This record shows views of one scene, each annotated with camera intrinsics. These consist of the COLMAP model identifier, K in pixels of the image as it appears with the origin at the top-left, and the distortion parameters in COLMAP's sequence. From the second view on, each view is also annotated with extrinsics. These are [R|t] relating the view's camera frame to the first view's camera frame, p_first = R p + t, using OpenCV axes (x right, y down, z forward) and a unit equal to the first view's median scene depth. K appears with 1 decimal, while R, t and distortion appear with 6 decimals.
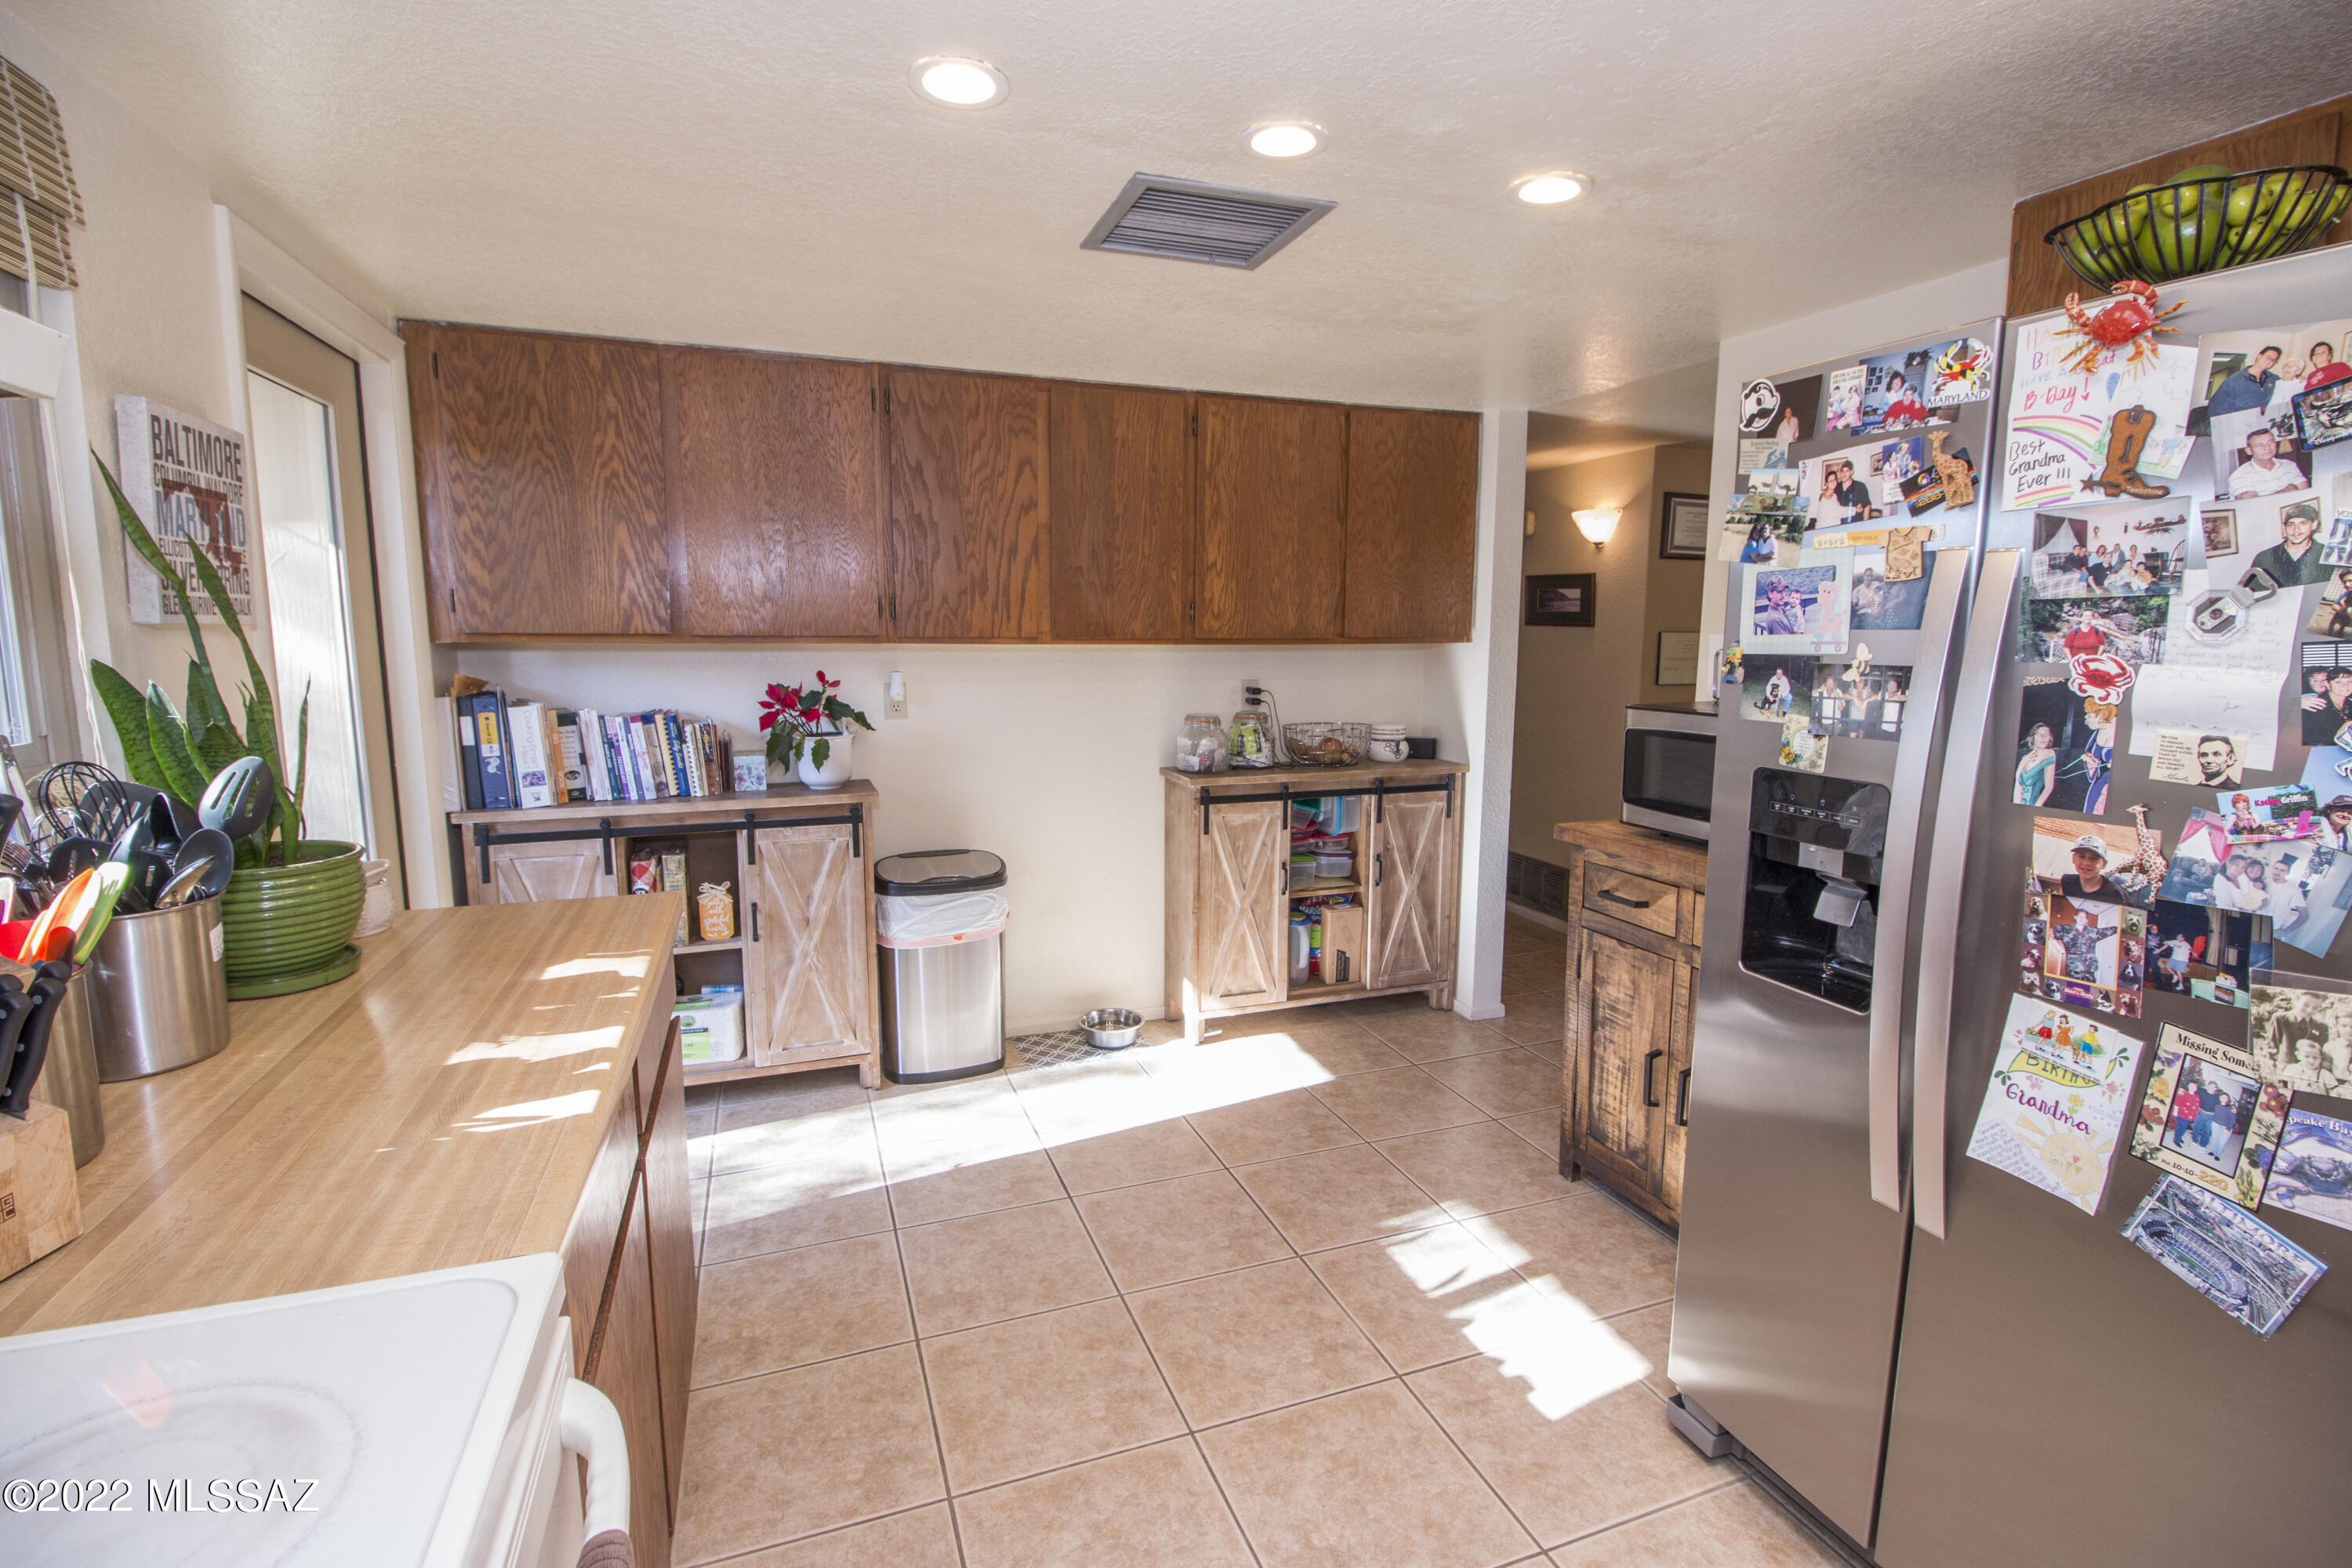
lens RADIAL K [[1080.3, 0, 1186.8], [0, 1080.3, 774.3], [0, 0, 1]] dist [-0.000977, -0.012666]
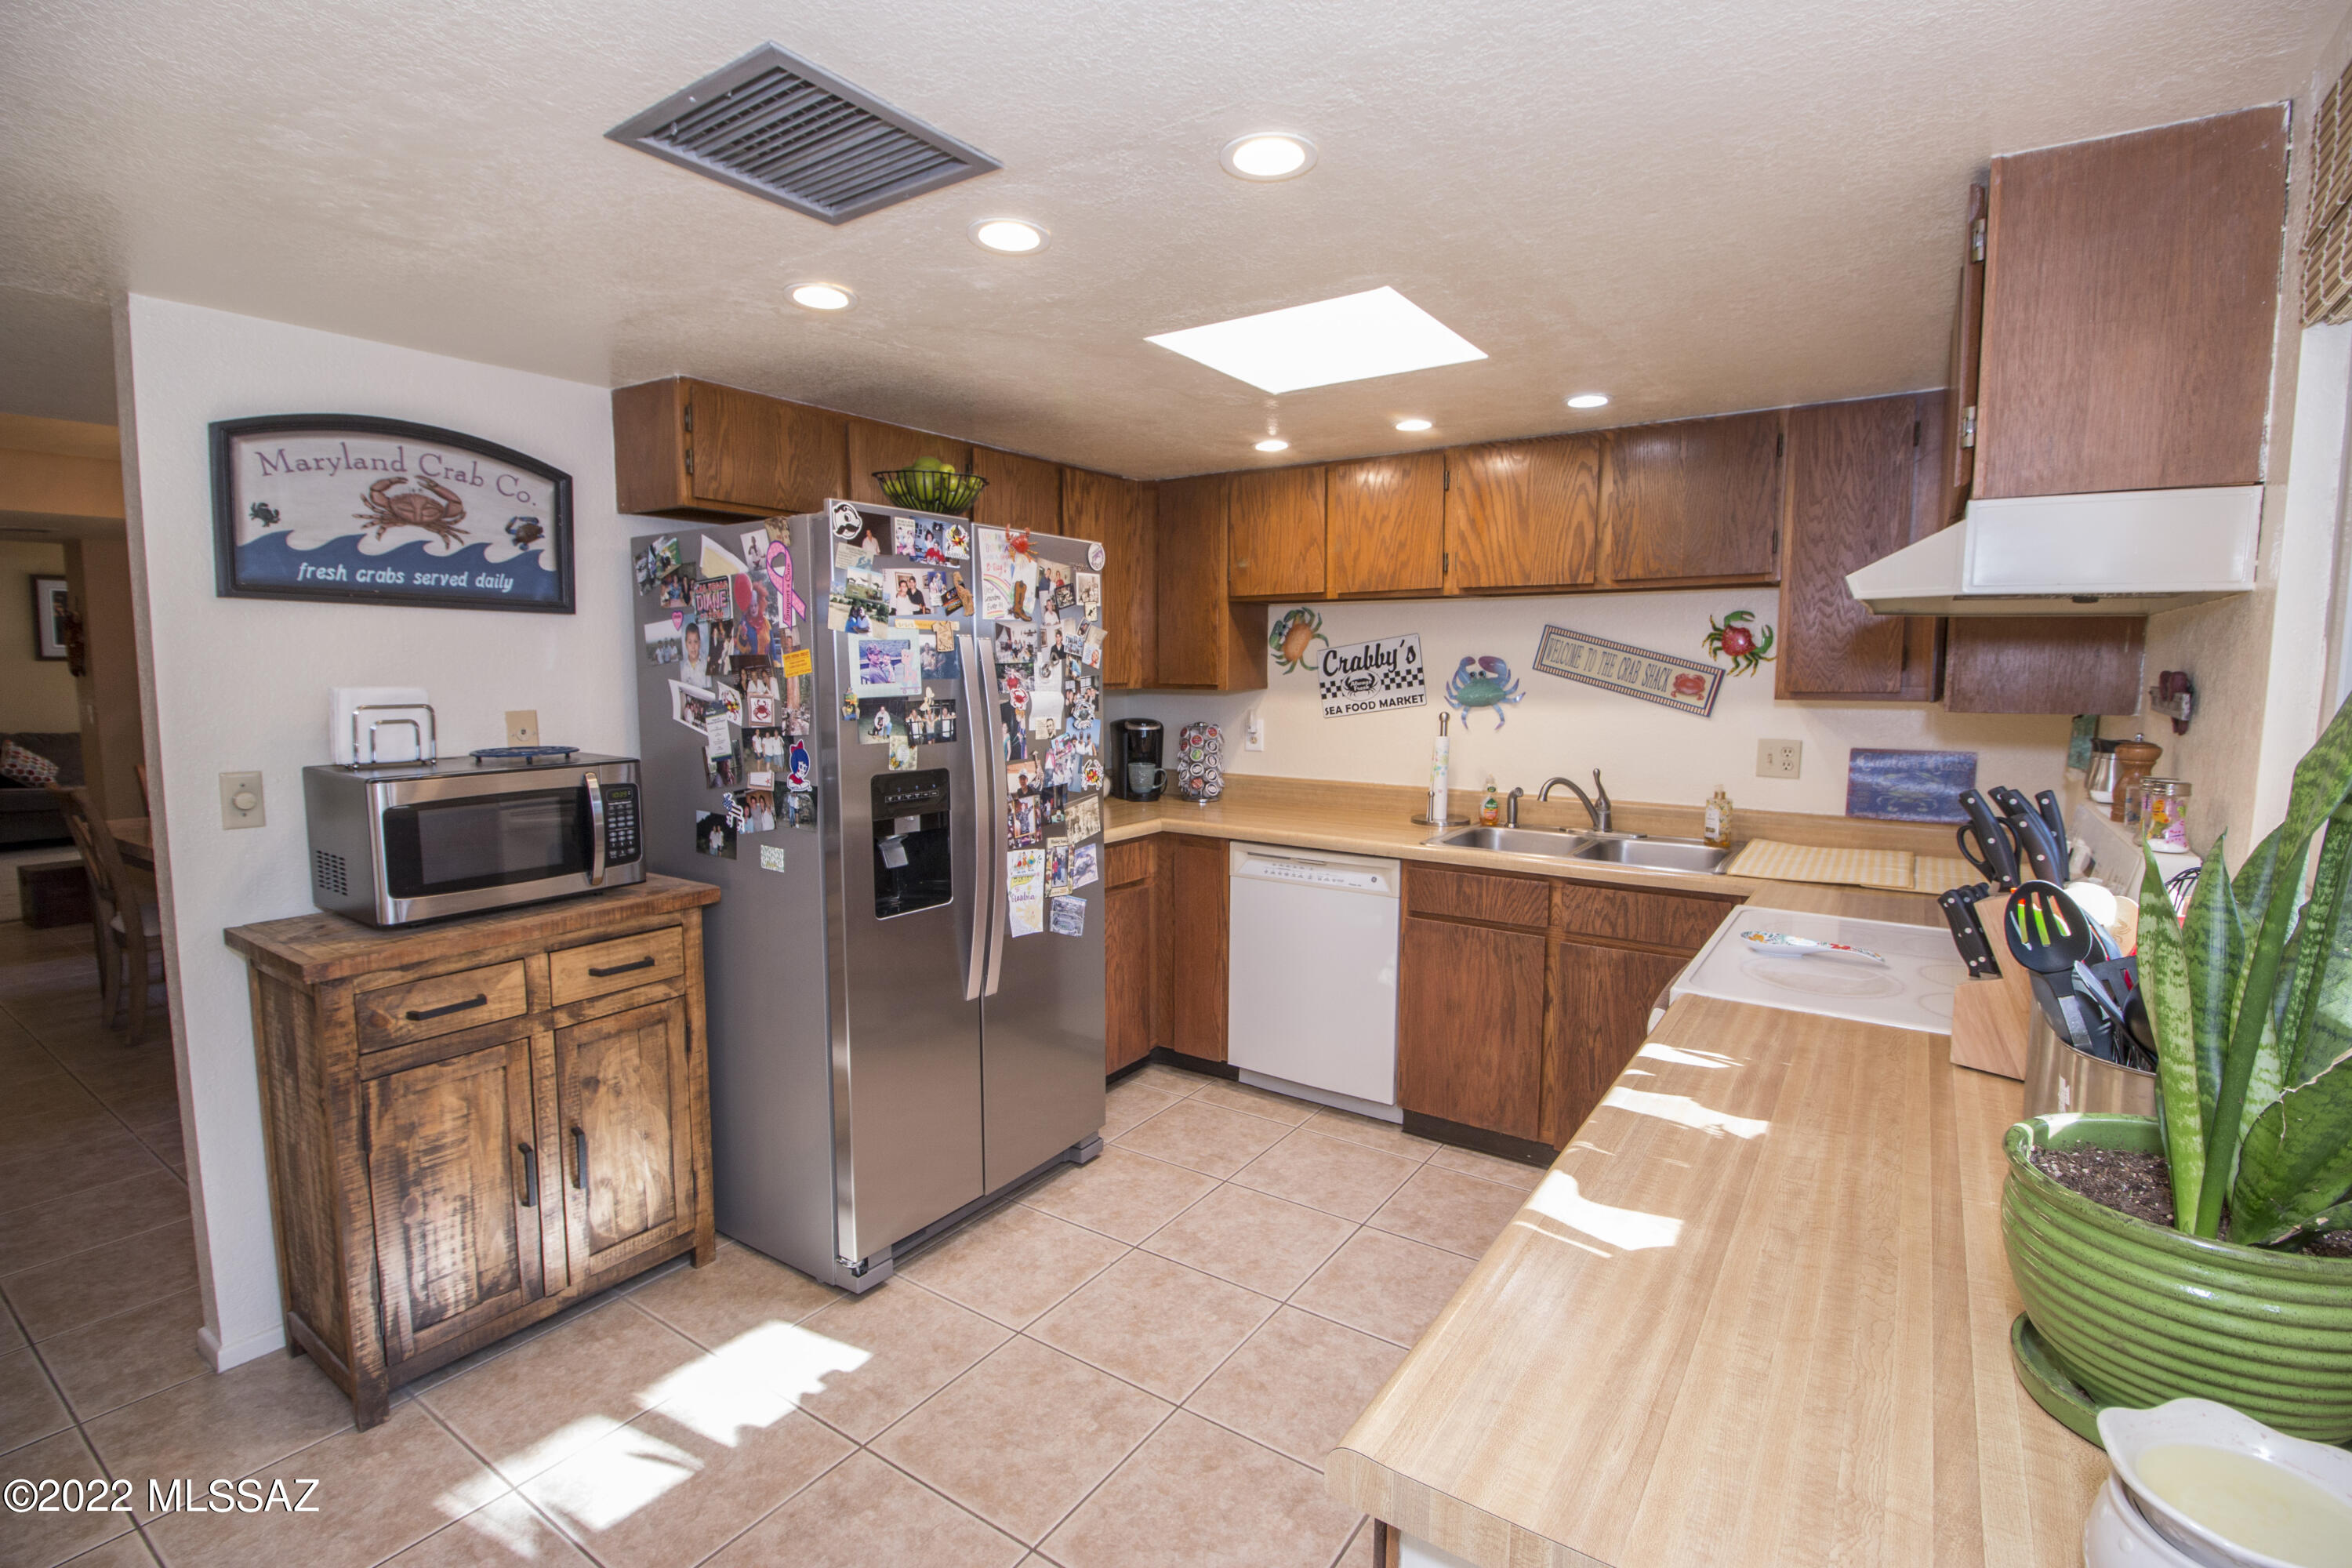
lens RADIAL K [[1080.3, 0, 1186.8], [0, 1080.3, 774.3], [0, 0, 1]] dist [-0.000977, -0.012666]
pose [[-0.577078, -0.087214, 0.812019, -1.088464], [0.106916, 0.977657, 0.180985, -0.278440], [-0.809660, 0.191260, -0.554860, 1.814799]]
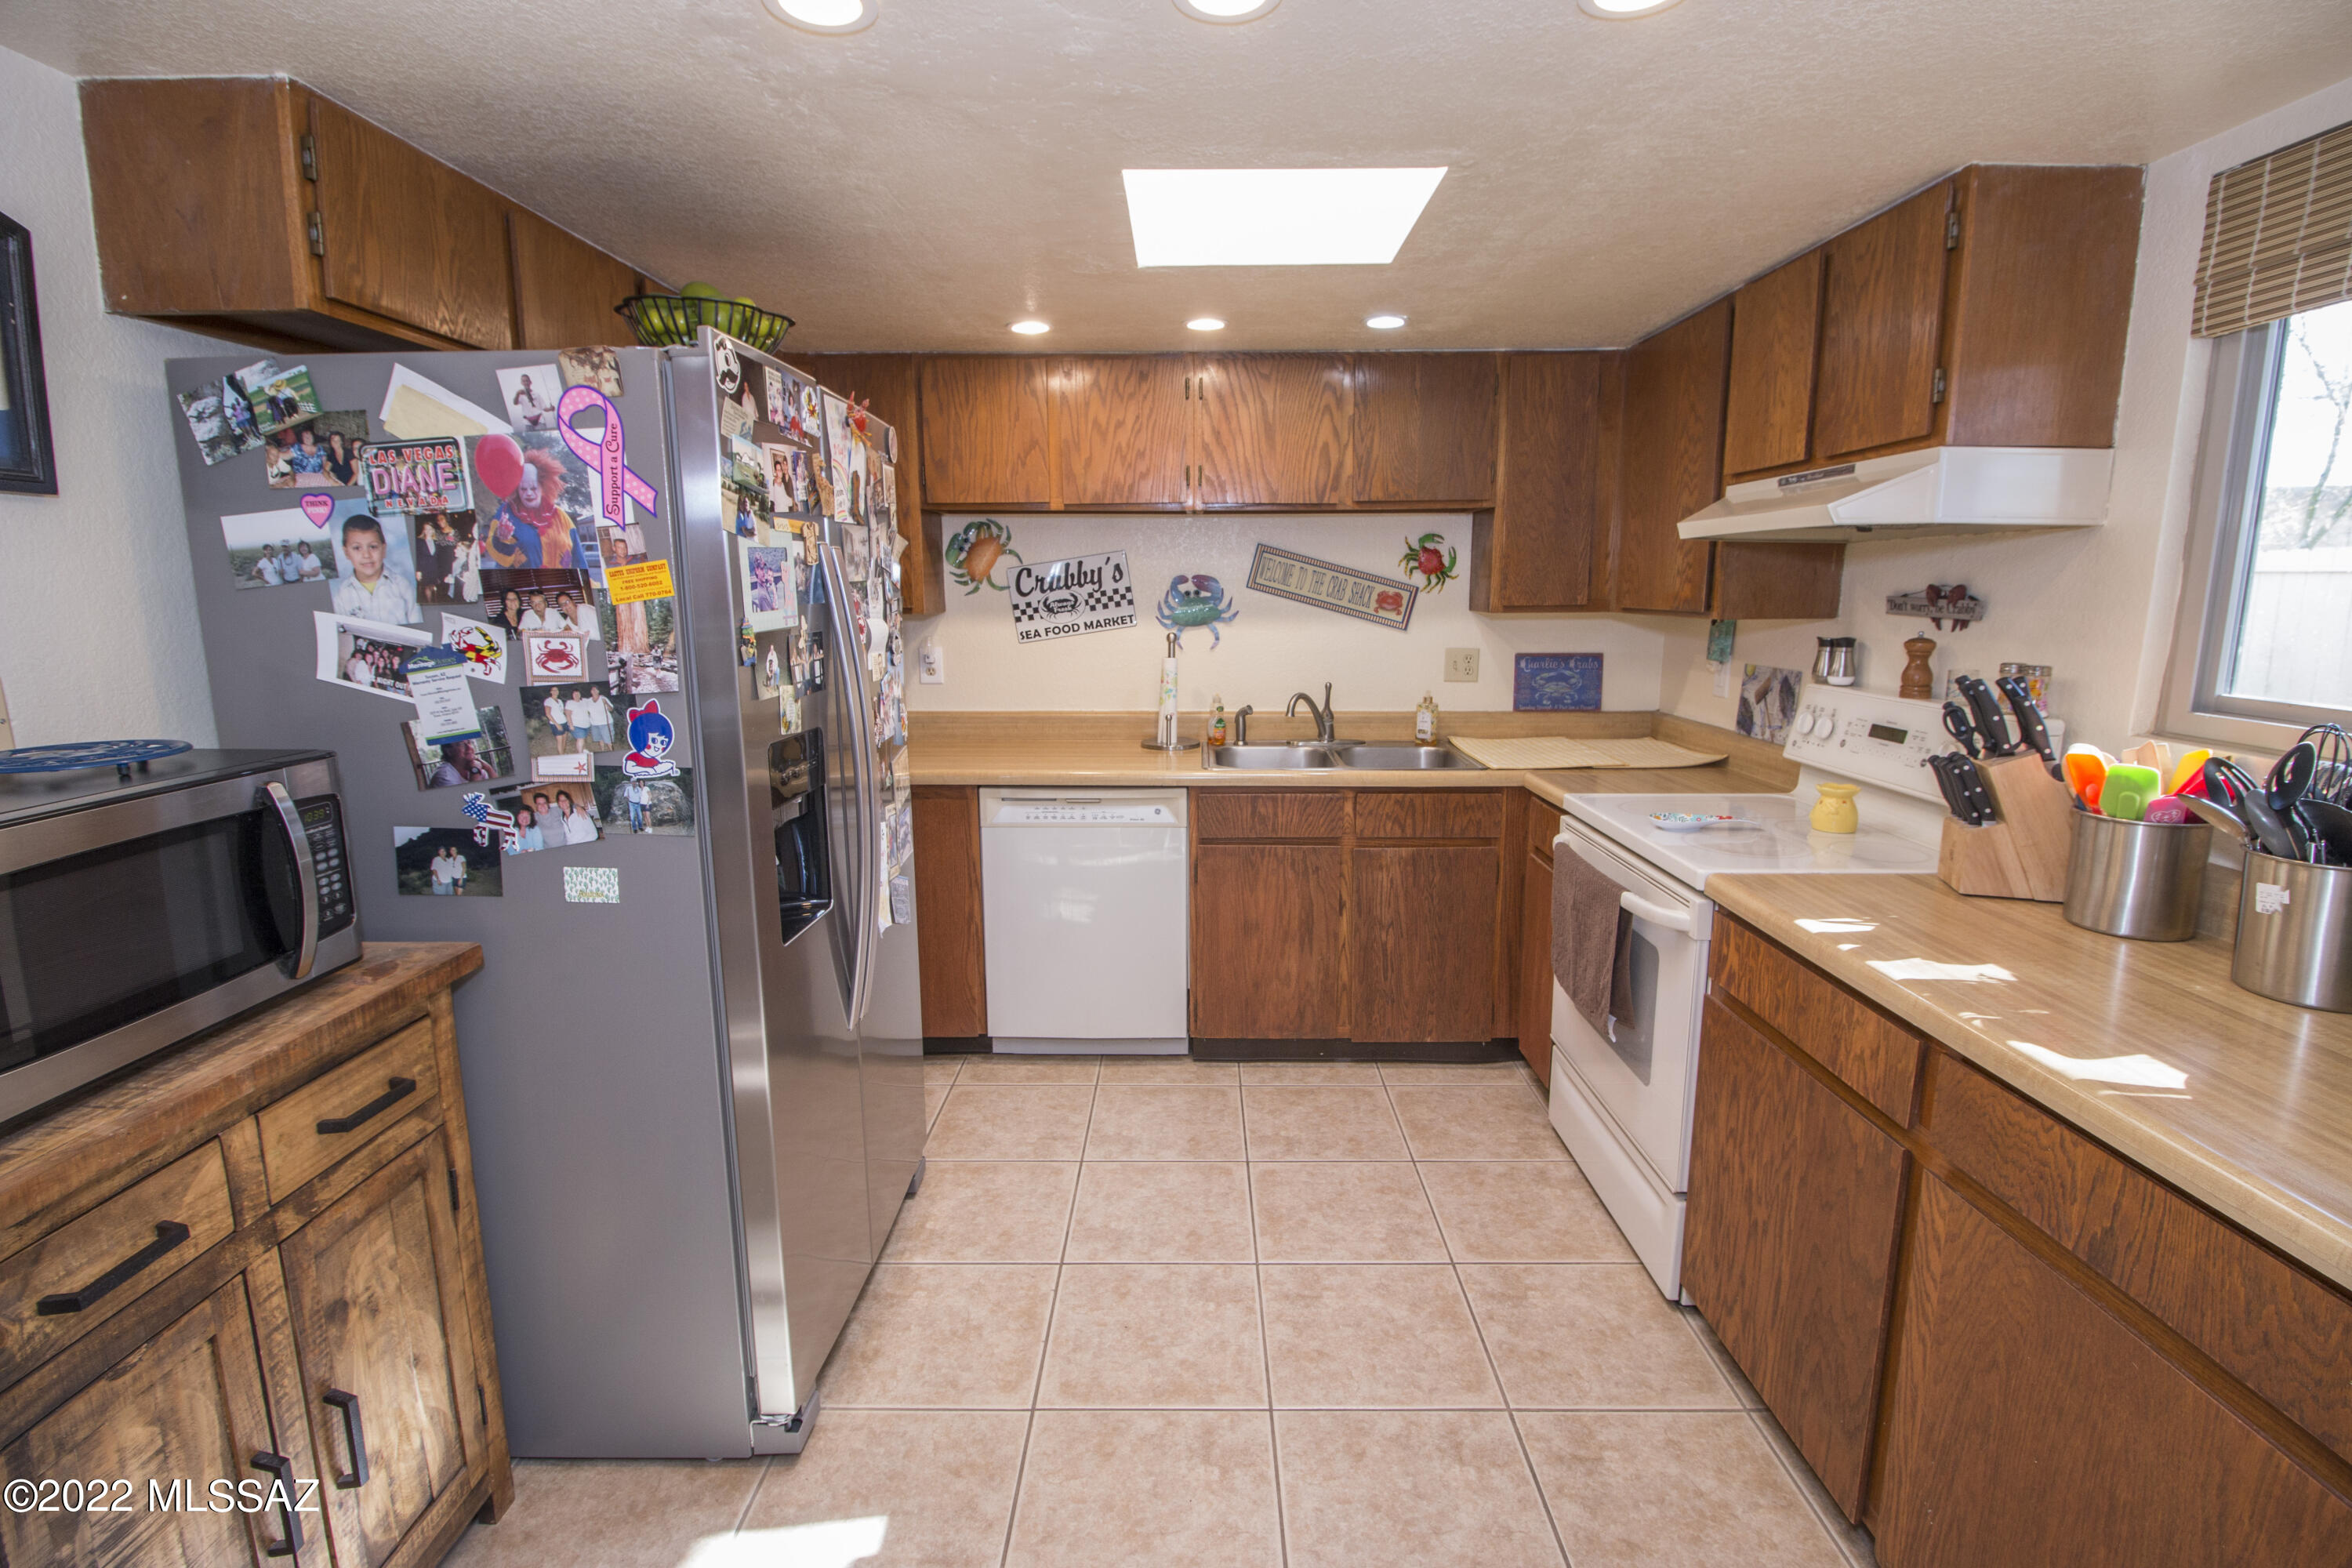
lens RADIAL K [[1080.3, 0, 1186.8], [0, 1080.3, 774.3], [0, 0, 1]] dist [-0.000977, -0.012666]
pose [[-0.933811, -0.063313, 0.352119, -0.228199], [0.047180, 0.953828, 0.296626, -0.321776], [-0.354641, 0.293606, -0.887708, 2.186041]]
